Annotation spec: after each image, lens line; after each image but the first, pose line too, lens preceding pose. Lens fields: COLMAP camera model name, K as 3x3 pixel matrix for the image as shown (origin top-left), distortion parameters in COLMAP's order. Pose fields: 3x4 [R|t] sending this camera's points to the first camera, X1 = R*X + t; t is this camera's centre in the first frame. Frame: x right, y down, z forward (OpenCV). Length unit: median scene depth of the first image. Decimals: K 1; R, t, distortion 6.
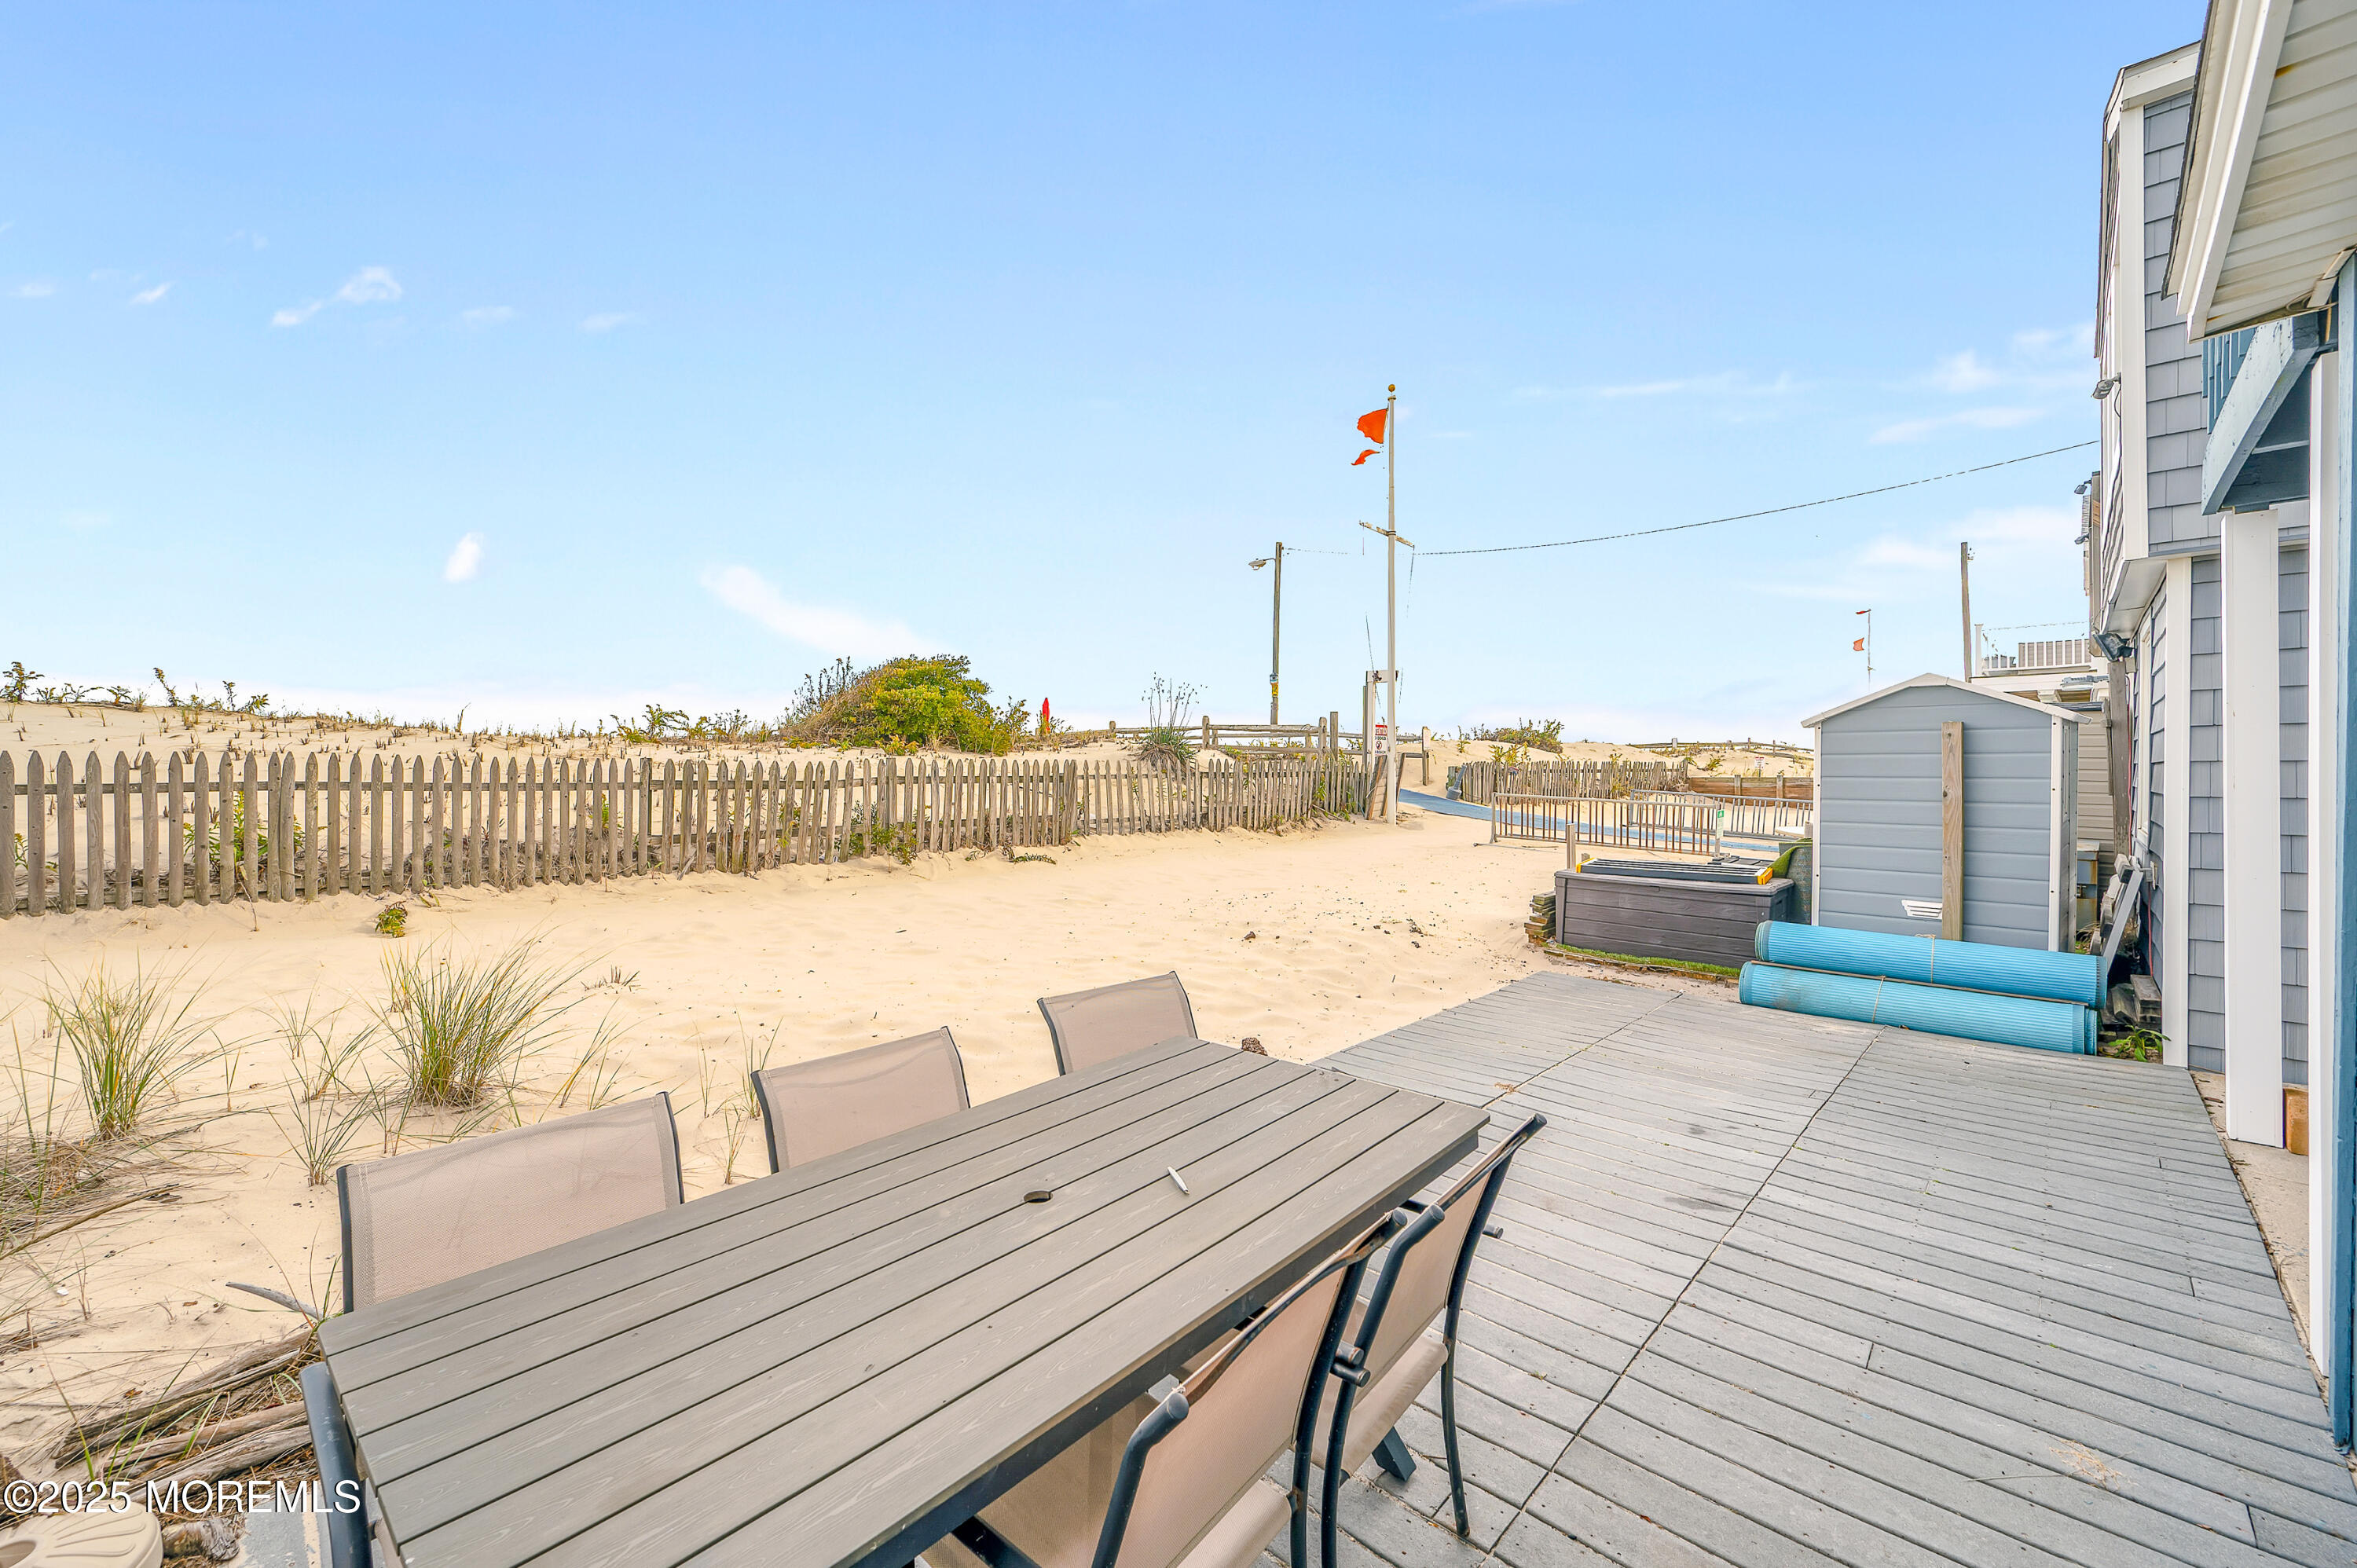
lens RADIAL K [[933.6, 0, 1167.1], [0, 933.6, 771.6], [0, 0, 1]] dist [0.000971, 0.000101]
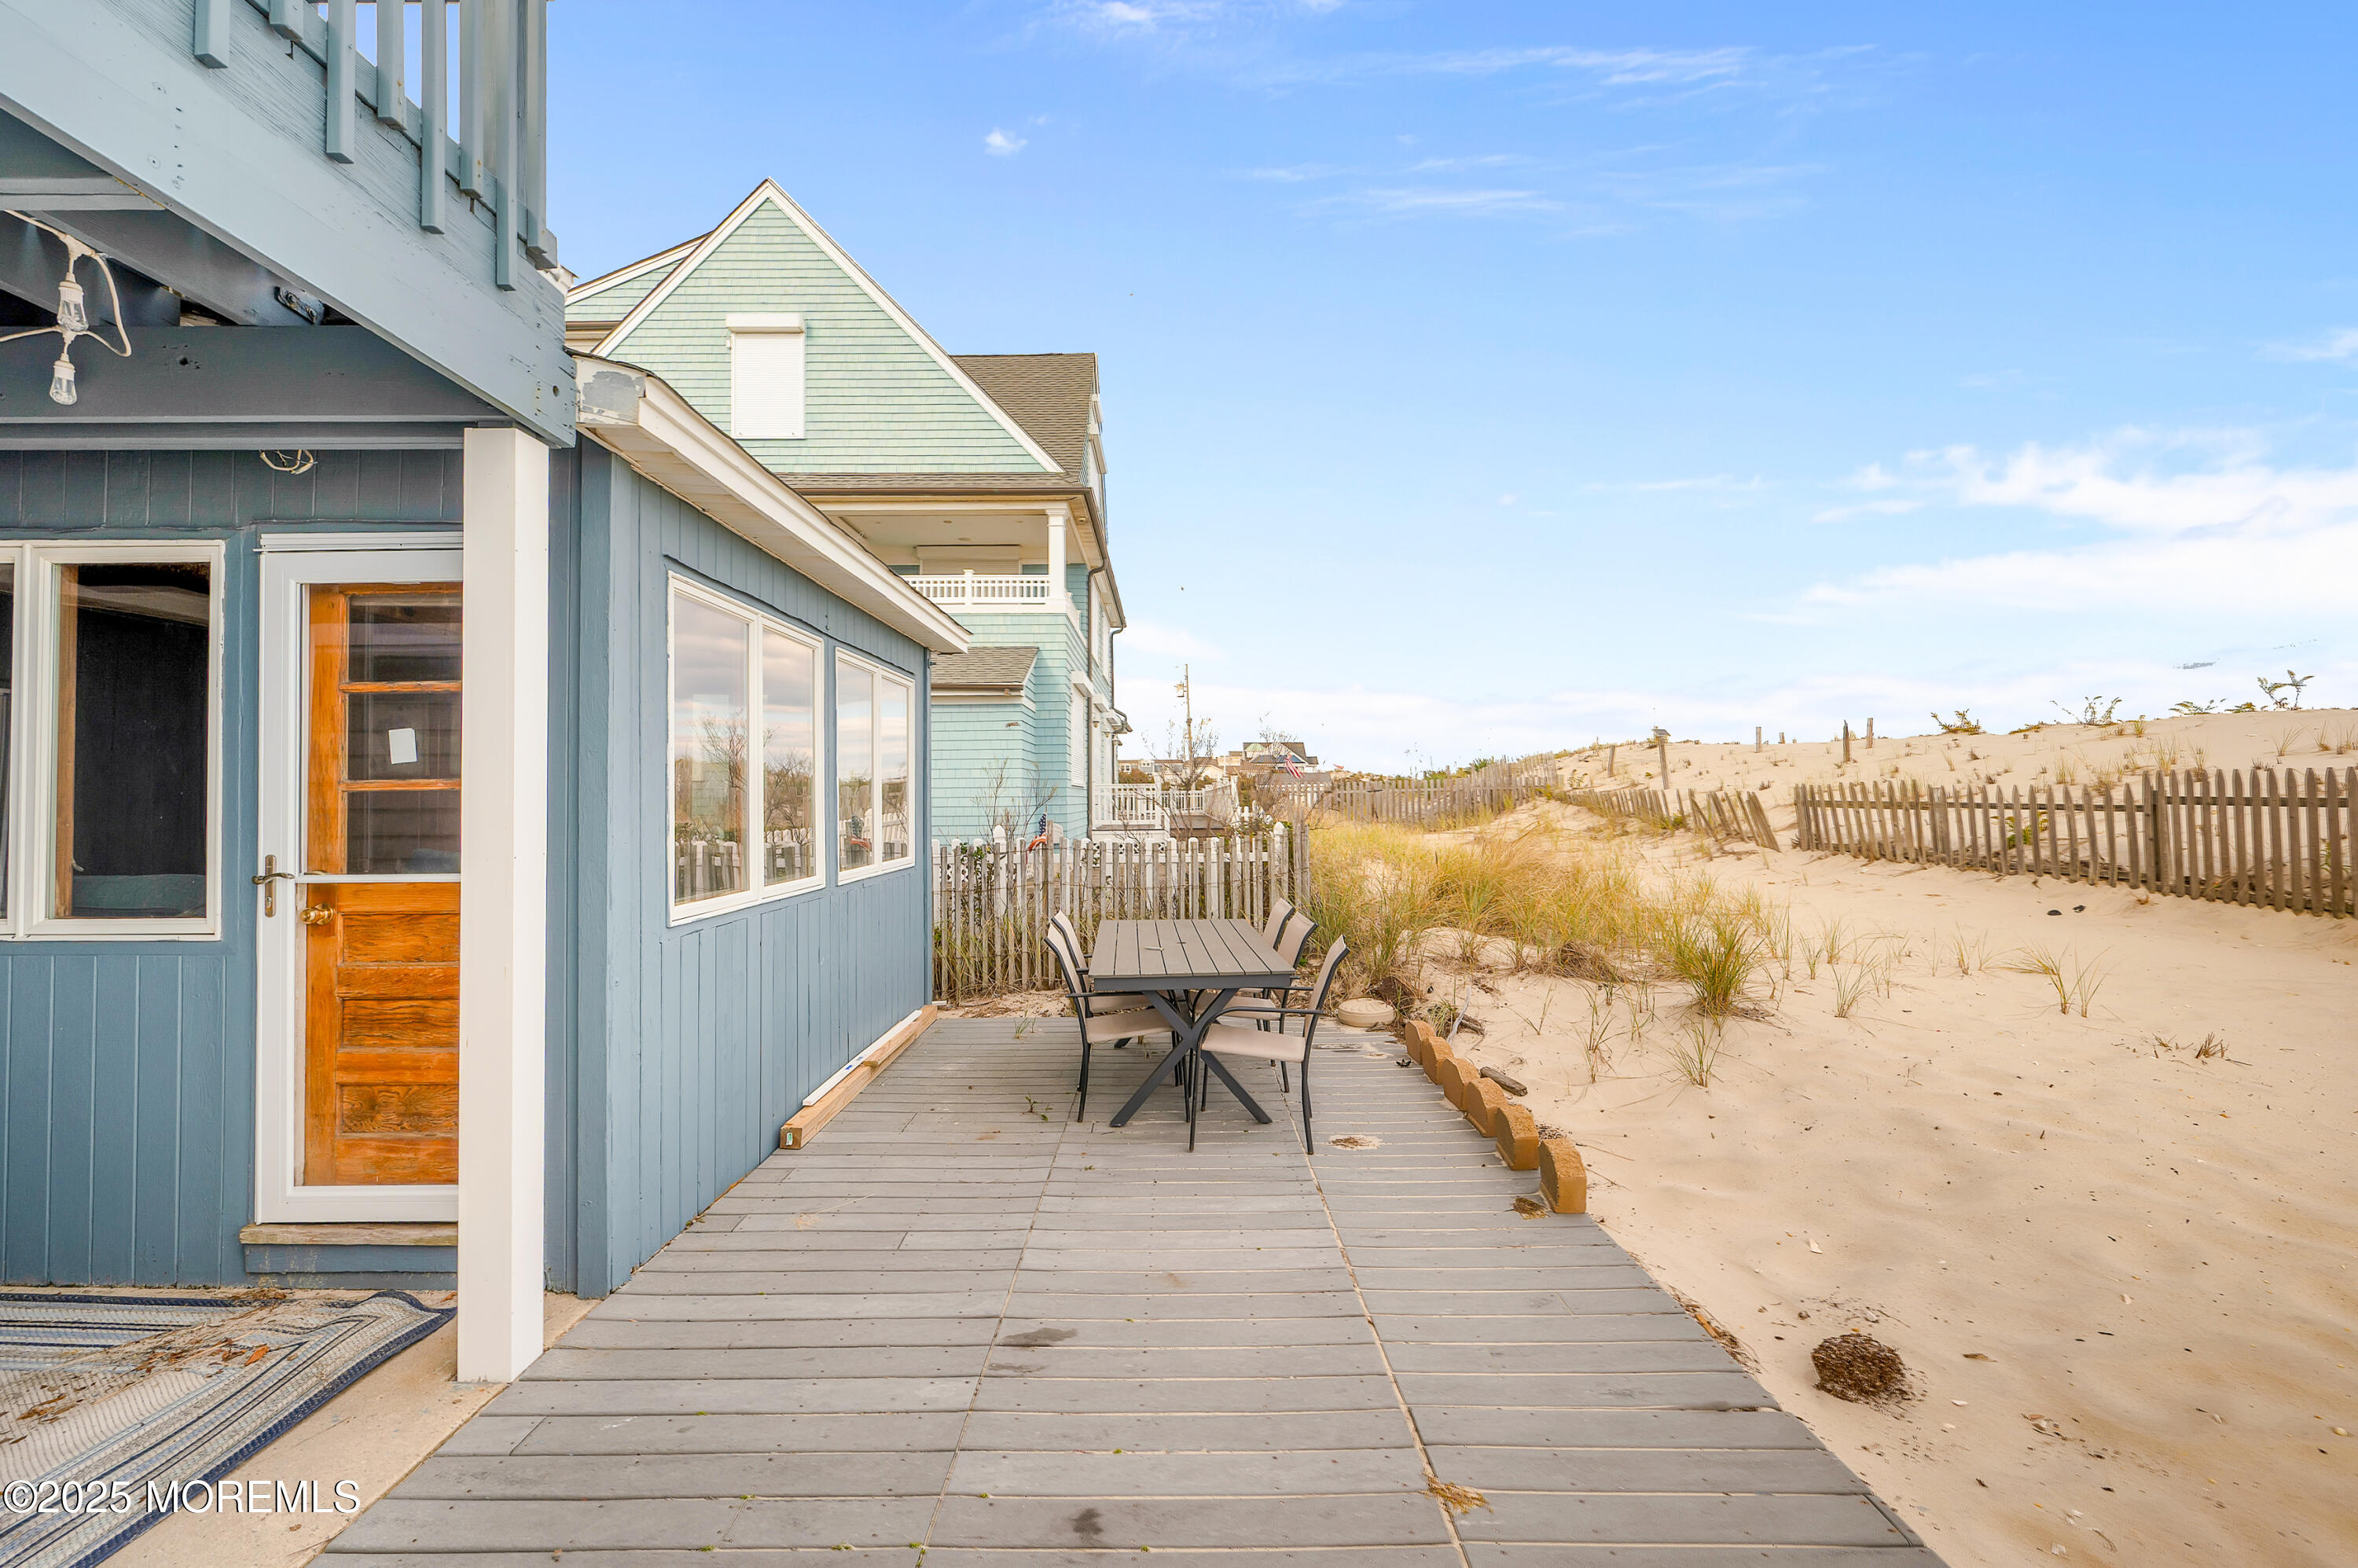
lens RADIAL K [[934.0, 0, 1167.6], [0, 934.0, 771.6], [0, 0, 1]] dist [0.000971, 0.000101]
pose [[-0.712343, -0.003986, -0.701821, 1.034571], [0.012585, 0.999751, -0.018452, -0.013200], [0.701719, -0.021977, -0.712115, 1.622323]]
